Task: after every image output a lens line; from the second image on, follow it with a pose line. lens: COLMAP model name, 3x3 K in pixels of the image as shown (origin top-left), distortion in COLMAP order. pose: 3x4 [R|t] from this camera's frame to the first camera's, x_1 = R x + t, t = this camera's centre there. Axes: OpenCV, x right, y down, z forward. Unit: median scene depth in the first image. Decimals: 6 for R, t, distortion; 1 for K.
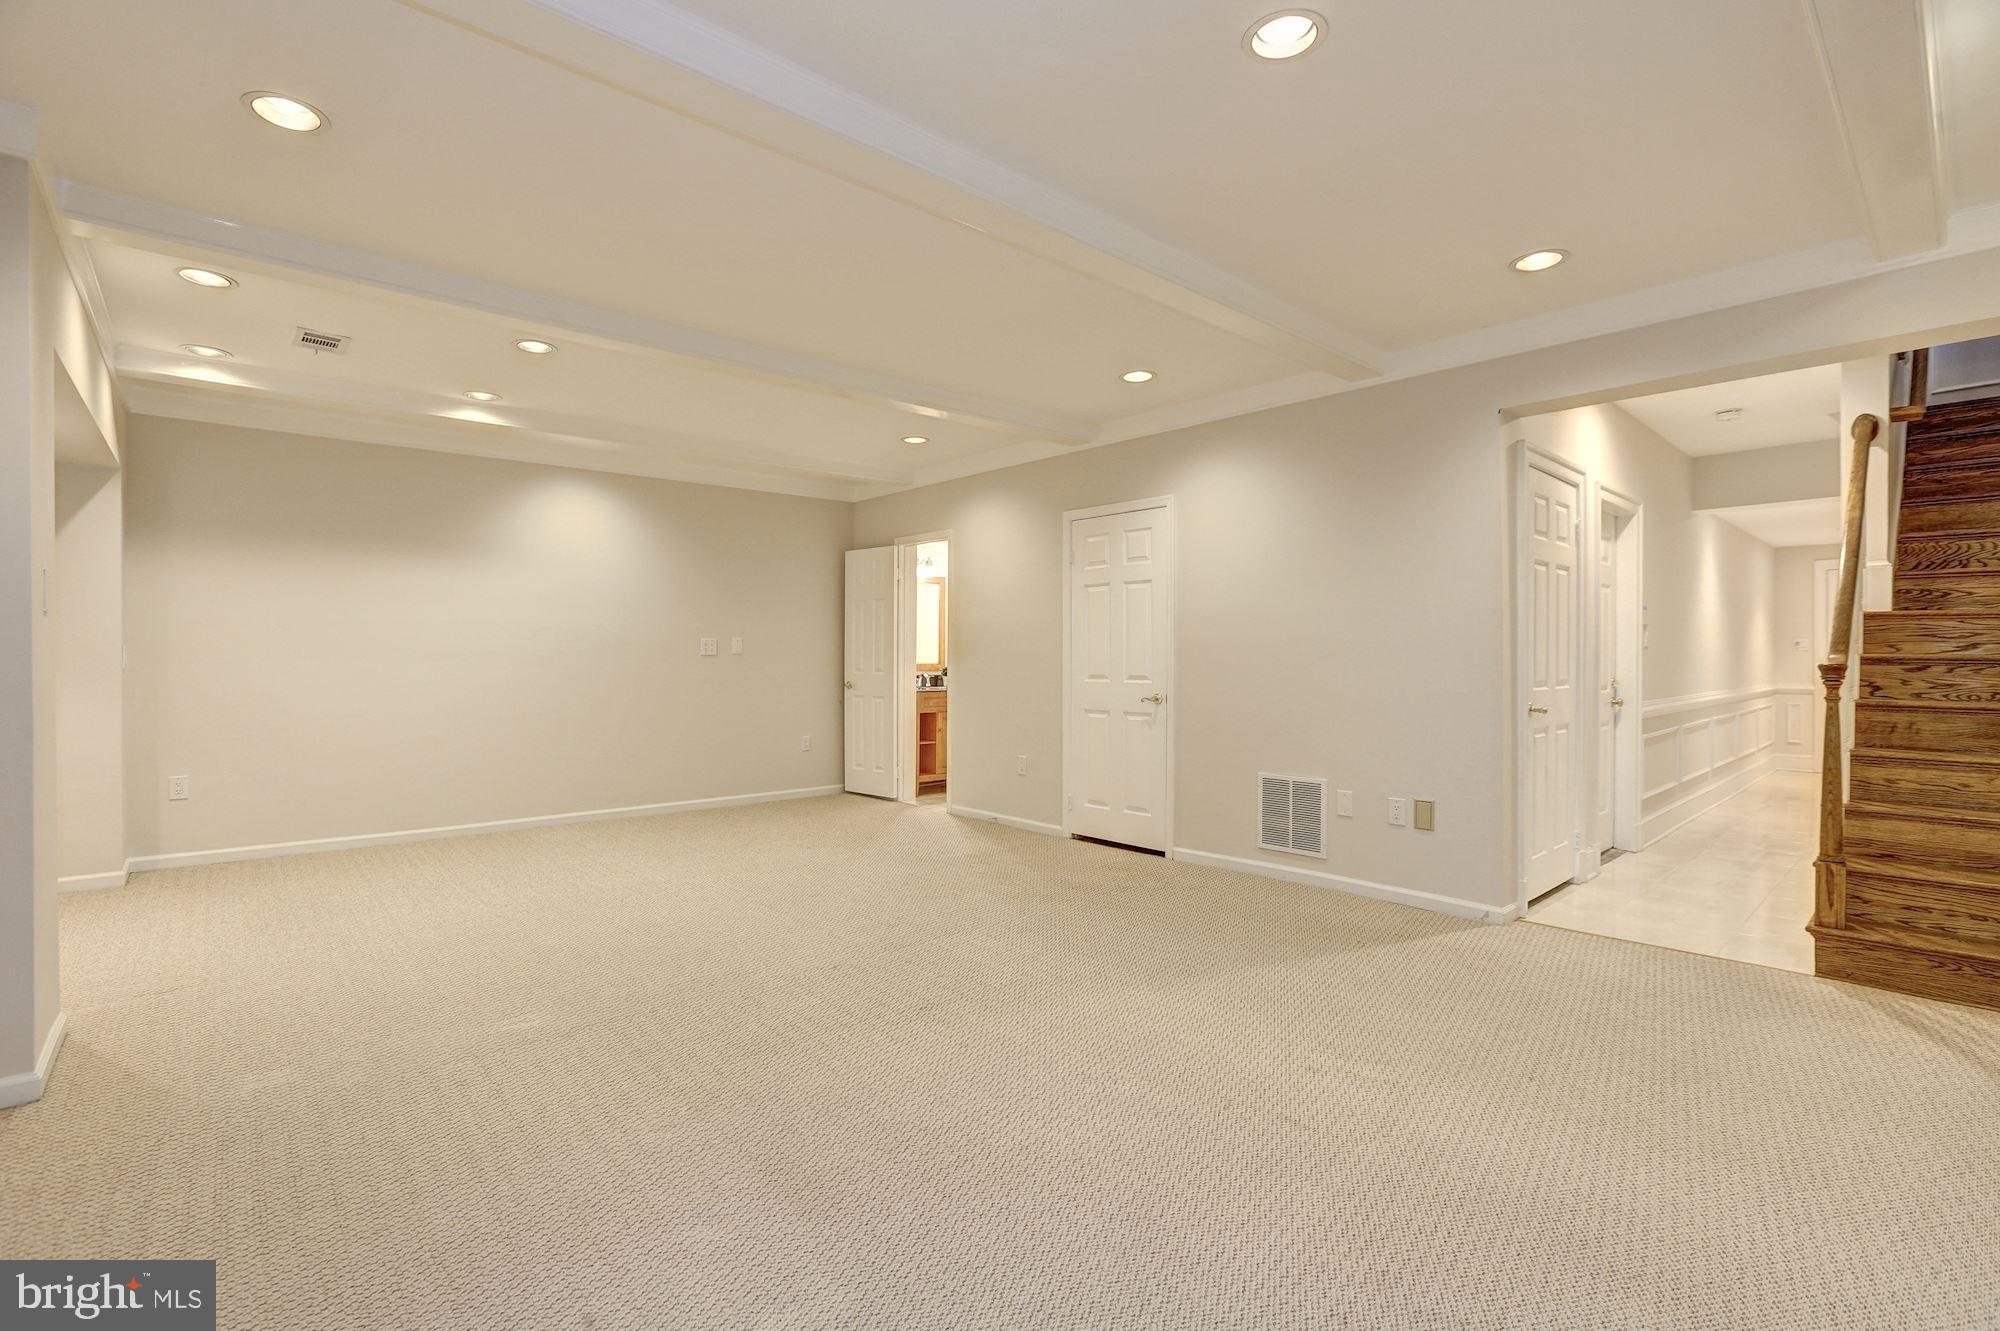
lens RADIAL K [[916.8, 0, 997.7], [0, 916.8, 657.0], [0, 0, 1]] dist [-0.048058, 0.019806]
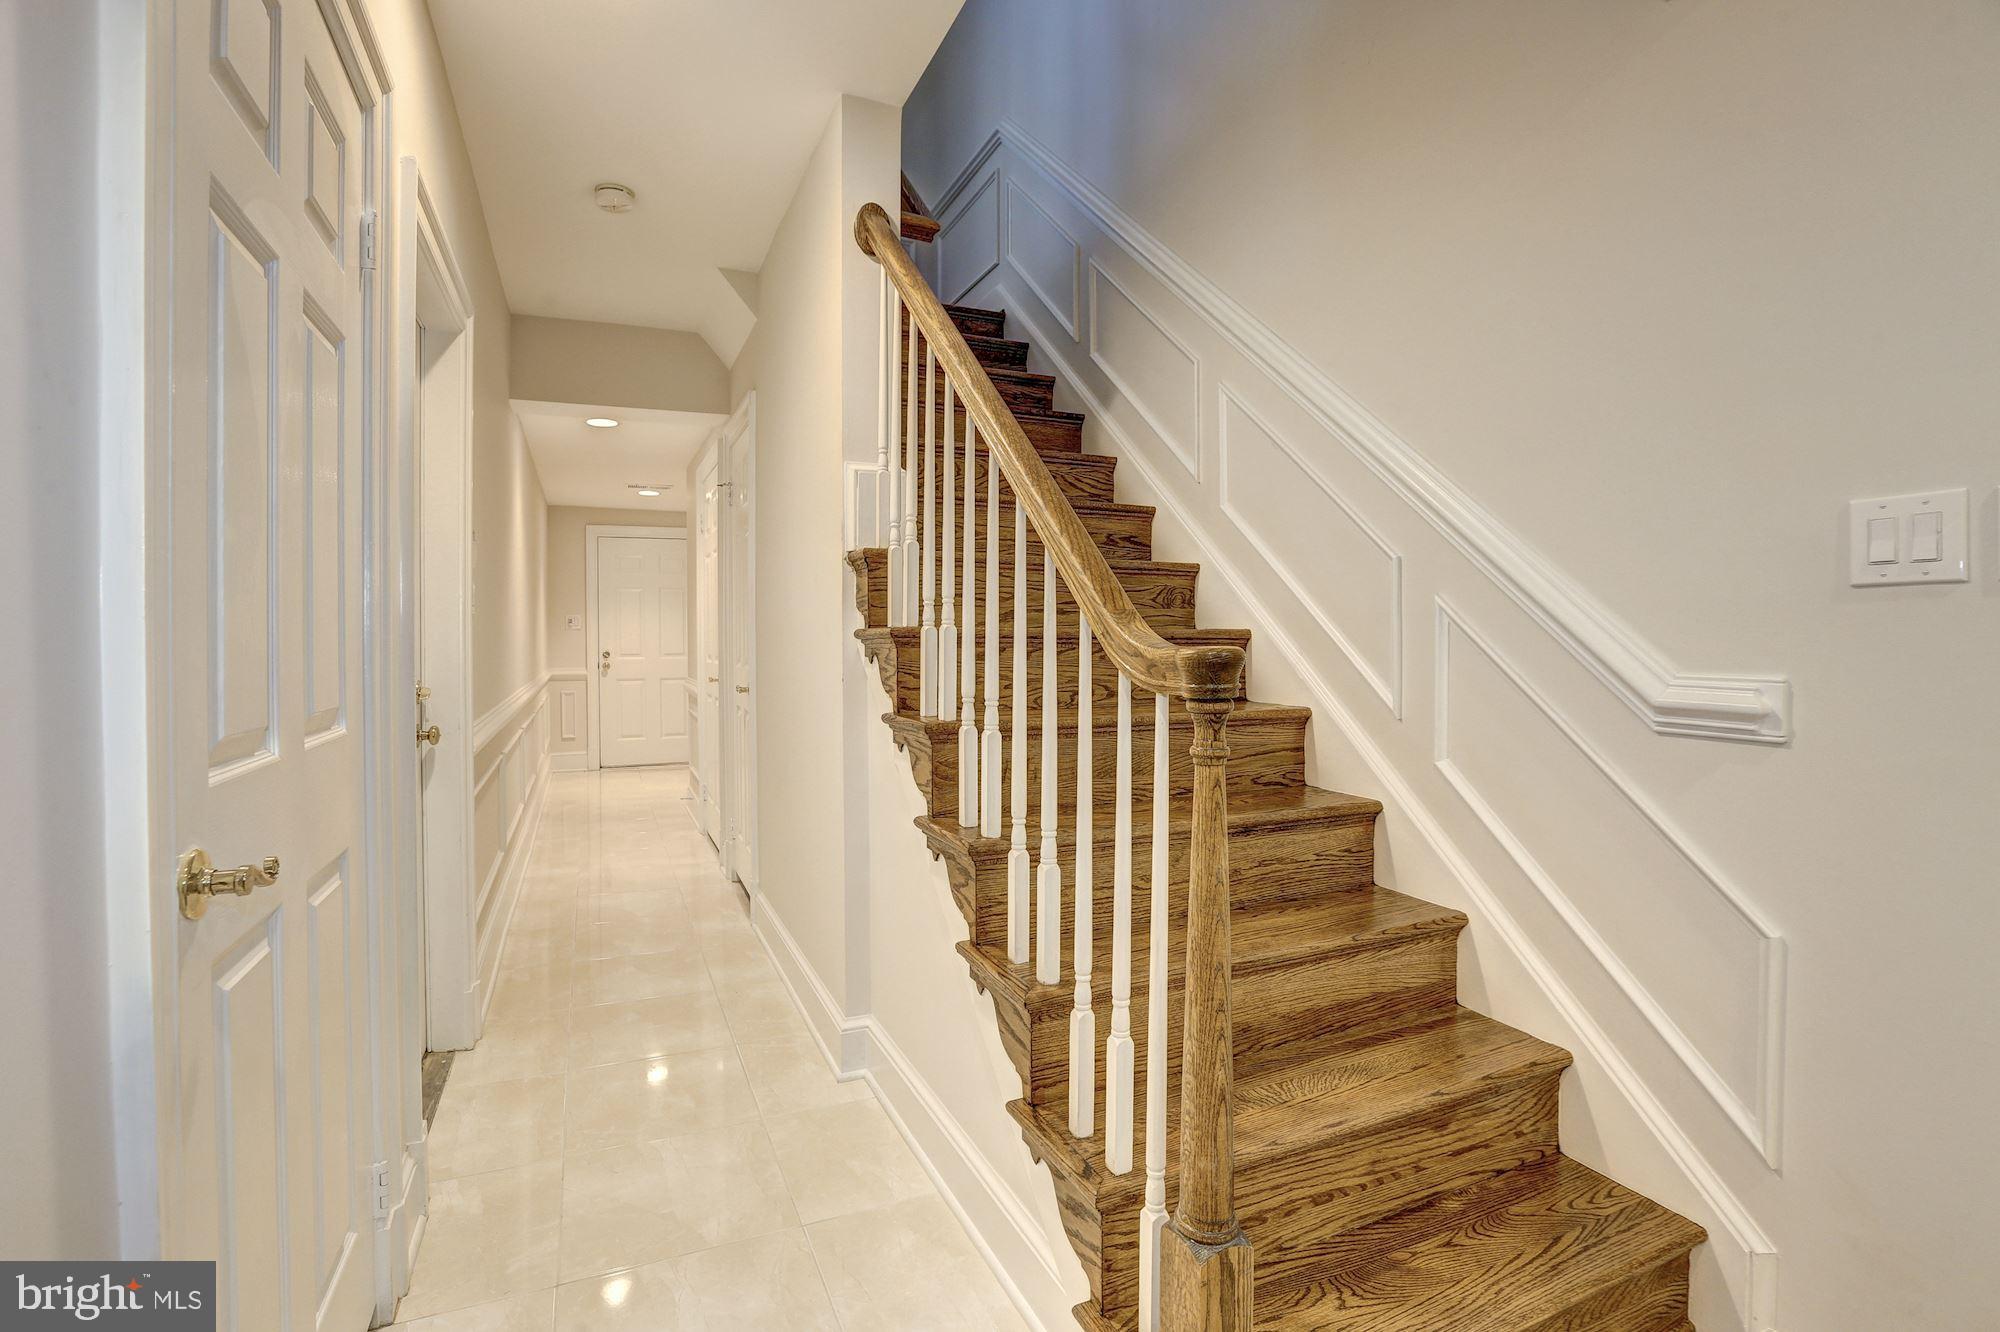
lens RADIAL K [[916.8, 0, 997.7], [0, 916.8, 657.5], [0, 0, 1]] dist [-0.048058, 0.019806]
pose [[0.316170, -0.017204, 0.948546, 0.301447], [-0.004014, 0.999802, 0.019472, 0.001236], [-0.948694, -0.009963, 0.316039, 0.504367]]
